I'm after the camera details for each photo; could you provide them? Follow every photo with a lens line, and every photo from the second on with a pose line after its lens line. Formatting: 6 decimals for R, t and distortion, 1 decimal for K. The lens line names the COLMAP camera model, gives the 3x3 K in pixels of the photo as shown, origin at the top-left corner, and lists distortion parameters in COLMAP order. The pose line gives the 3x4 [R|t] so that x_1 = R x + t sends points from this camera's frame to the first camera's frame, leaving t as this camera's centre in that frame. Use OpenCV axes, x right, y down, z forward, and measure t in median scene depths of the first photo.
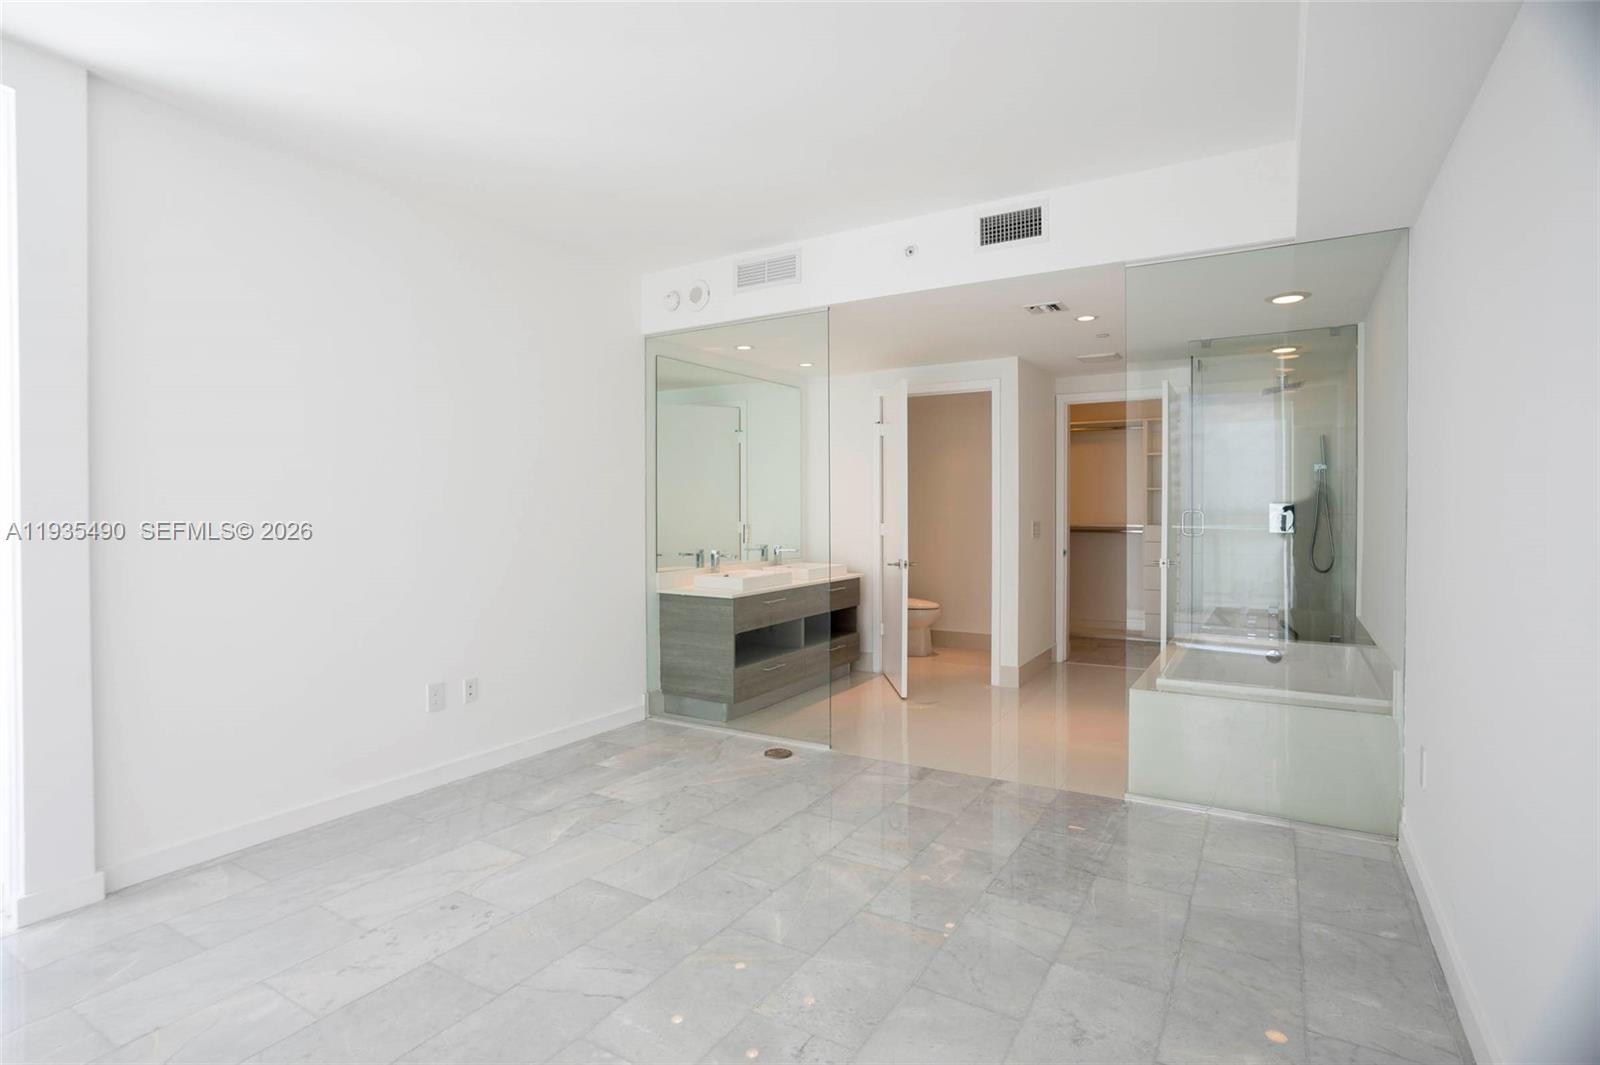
lens RADIAL K [[848.3, 0, 800.0], [0, 848.3, 532.5], [0, 0, 1]] dist [-0.070277, 0.026867]
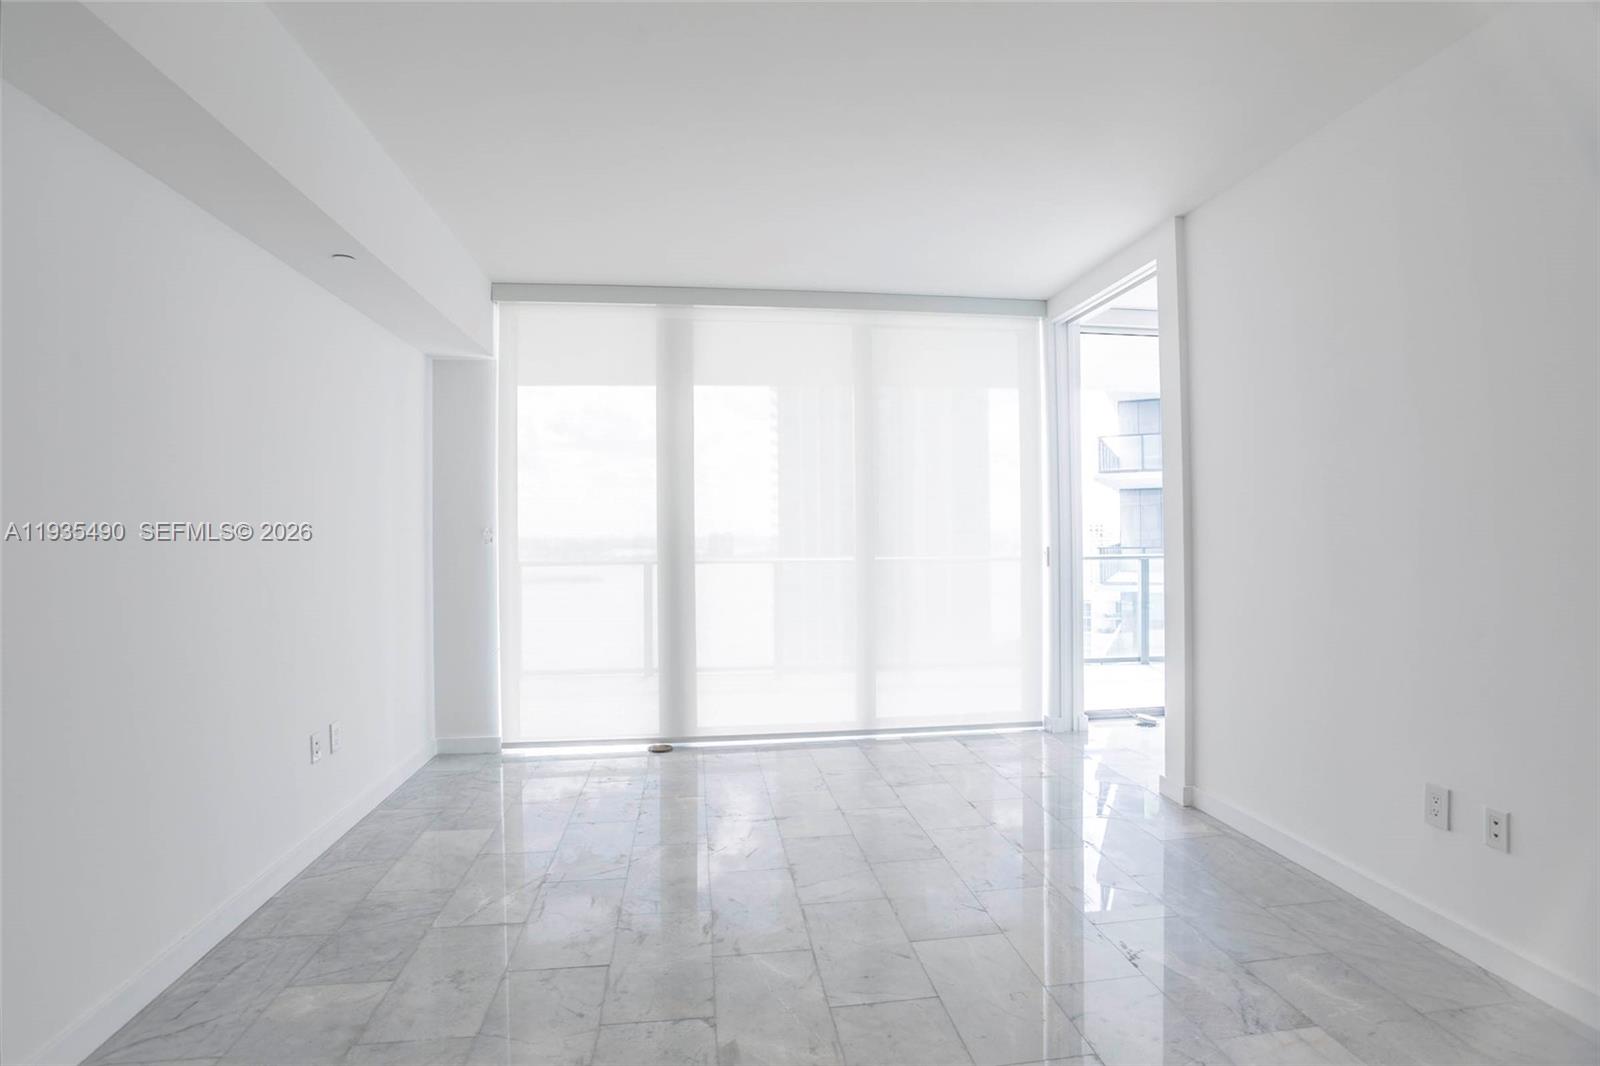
lens RADIAL K [[848.3, 0, 800.0], [0, 848.3, 533.0], [0, 0, 1]] dist [-0.070277, 0.026867]
pose [[-0.803506, 0.010858, -0.595197, 0.369022], [-0.001830, 0.999784, 0.020708, -0.031330], [0.595294, 0.017728, -0.803313, 1.287636]]
